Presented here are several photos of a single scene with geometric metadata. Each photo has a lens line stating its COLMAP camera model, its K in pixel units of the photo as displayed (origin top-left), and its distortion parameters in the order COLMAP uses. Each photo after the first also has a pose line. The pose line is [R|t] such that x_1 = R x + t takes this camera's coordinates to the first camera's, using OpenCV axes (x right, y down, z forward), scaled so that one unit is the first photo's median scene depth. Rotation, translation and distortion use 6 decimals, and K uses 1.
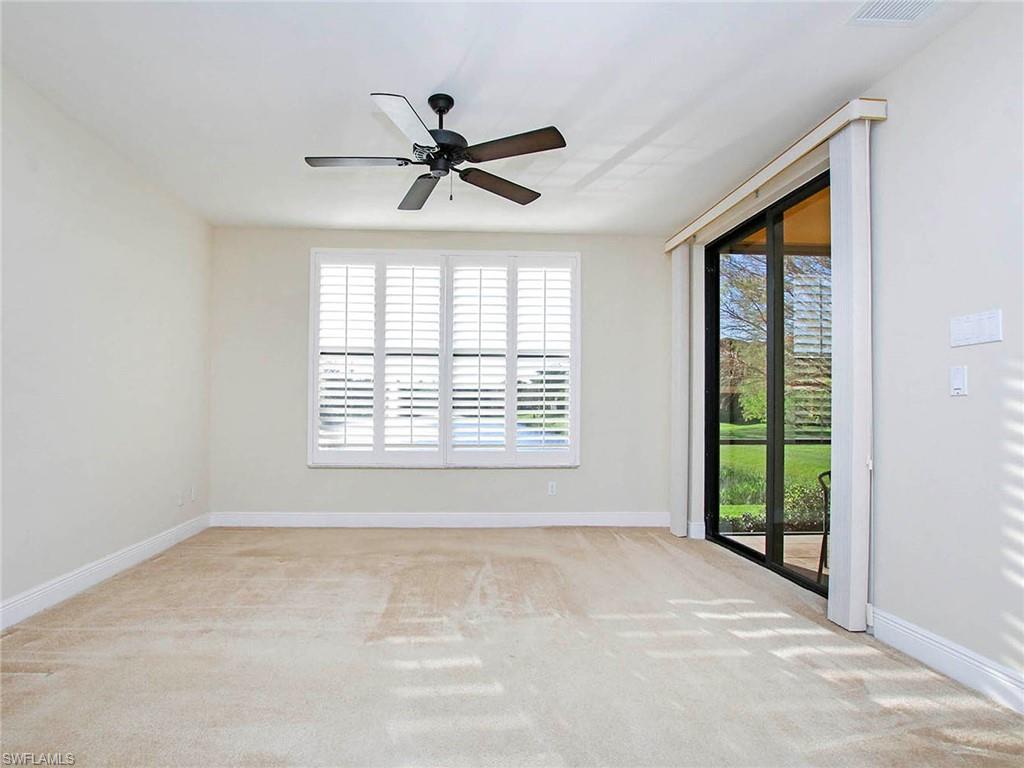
lens RADIAL K [[537.9, 0, 510.6], [0, 537.9, 394.6], [0, 0, 1]] dist [-0.032615, -0.001045]
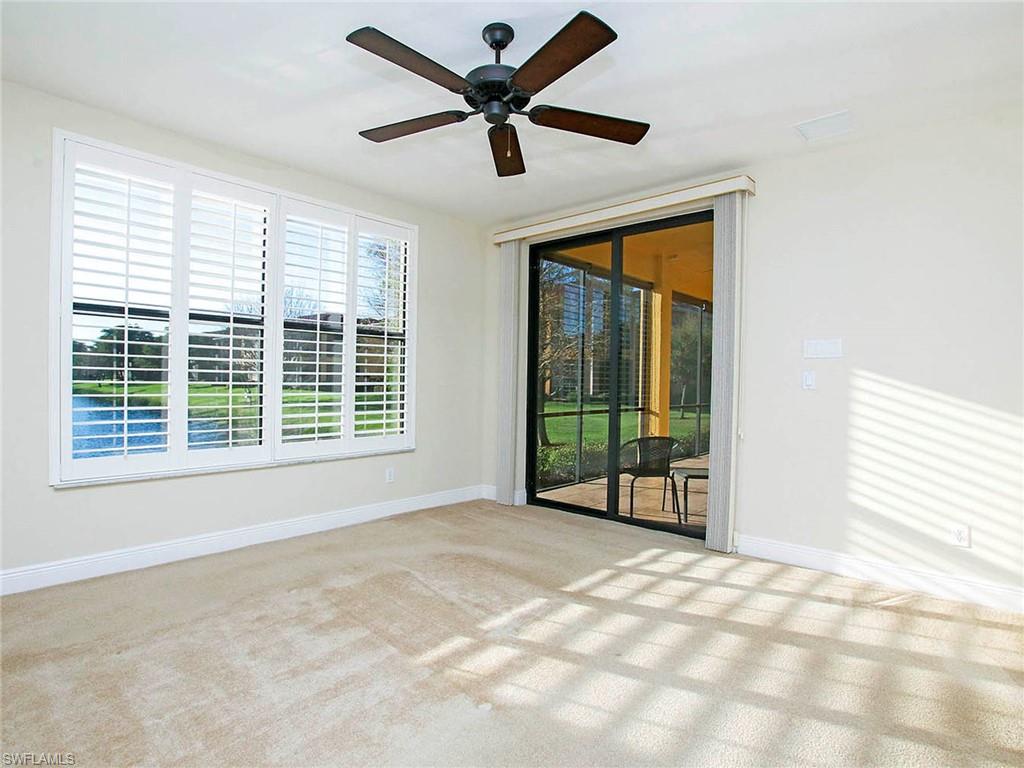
lens RADIAL K [[506.9, 0, 496.0], [0, 506.9, 383.1], [0, 0, 1]] dist [-0.024501, 0.000390]
pose [[0.738561, 0.002058, 0.674183, -0.424122], [-0.029451, 0.999139, 0.029214, -0.018602], [-0.673543, -0.041432, 0.737986, 0.262391]]
